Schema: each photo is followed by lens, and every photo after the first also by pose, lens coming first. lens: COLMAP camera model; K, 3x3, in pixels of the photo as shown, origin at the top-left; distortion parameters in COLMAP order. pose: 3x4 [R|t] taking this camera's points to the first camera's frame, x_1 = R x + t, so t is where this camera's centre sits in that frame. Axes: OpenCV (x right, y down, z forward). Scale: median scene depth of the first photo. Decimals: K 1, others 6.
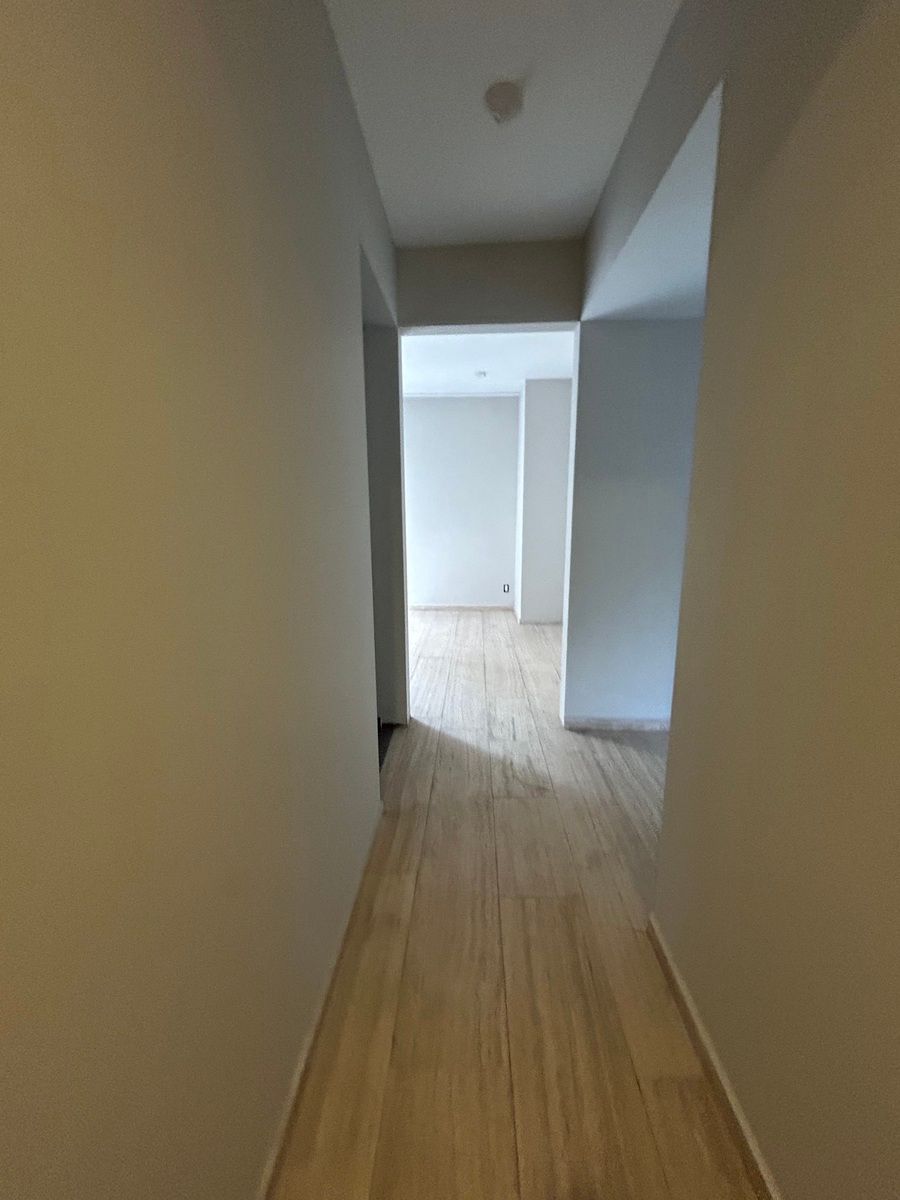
lens RADIAL K [[483.6, 0, 449.2], [0, 483.6, 606.6], [0, 0, 1]] dist [-0.001463, 0.000349]
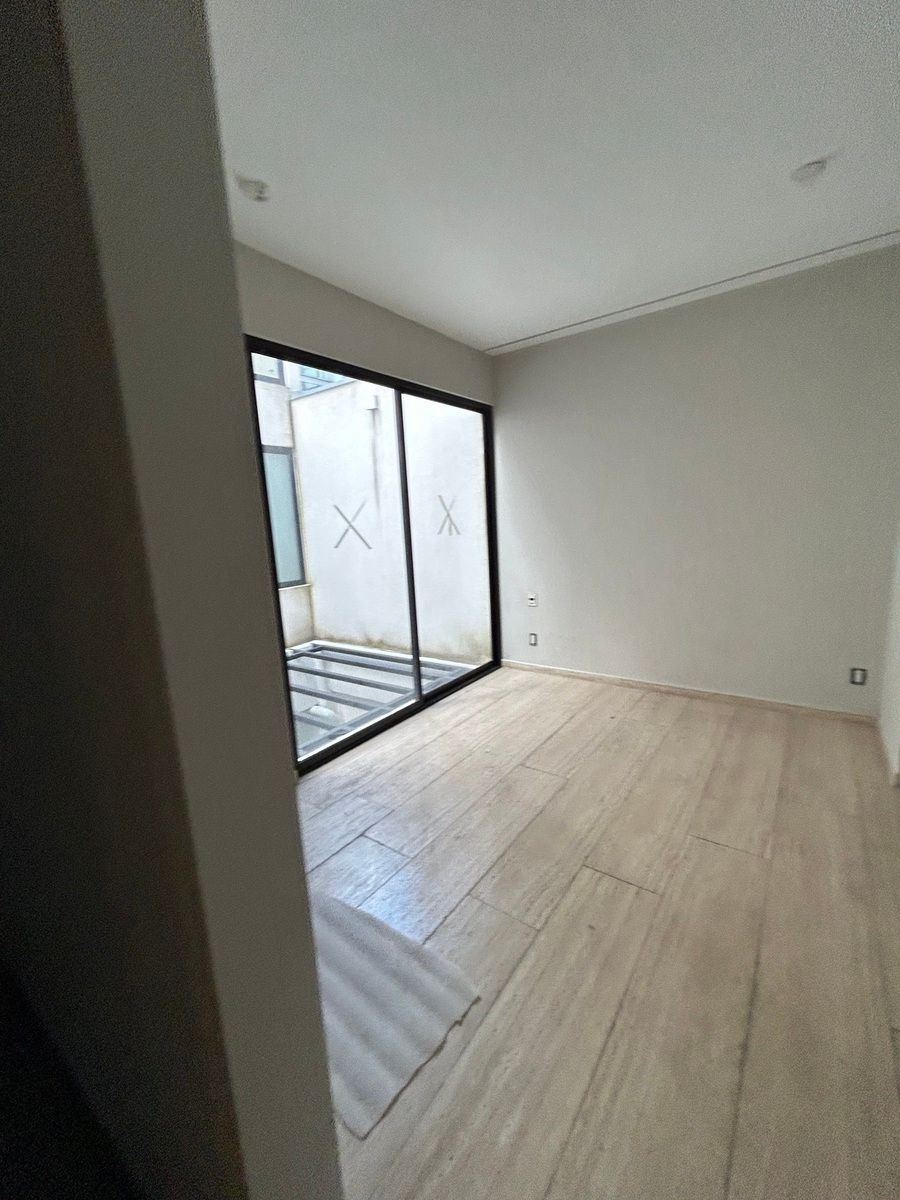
lens RADIAL K [[483.6, 0, 451.4], [0, 483.6, 607.6], [0, 0, 1]] dist [-0.001463, 0.000349]
pose [[0.831983, 0.058886, -0.551668, 0.093520], [-0.059223, 0.998096, 0.017223, -0.180117], [0.551632, 0.018342, 0.833886, 0.831799]]
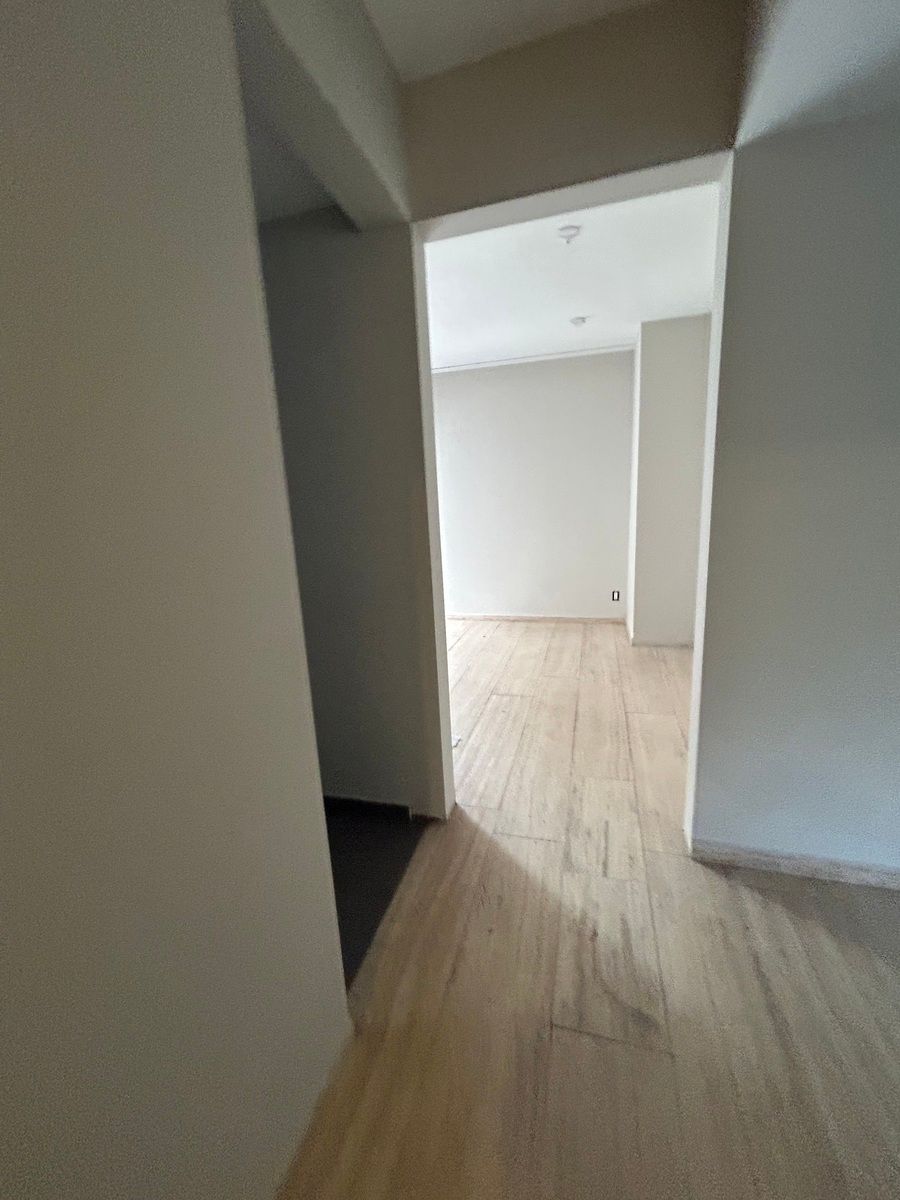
lens RADIAL K [[483.6, 0, 449.7], [0, 483.6, 596.6], [0, 0, 1]] dist [-0.001463, 0.000349]
pose [[0.971981, 0.009334, -0.234873, 0.078148], [-0.007872, 0.999943, 0.007163, -0.082621], [0.234927, -0.005113, 0.972000, 0.323962]]
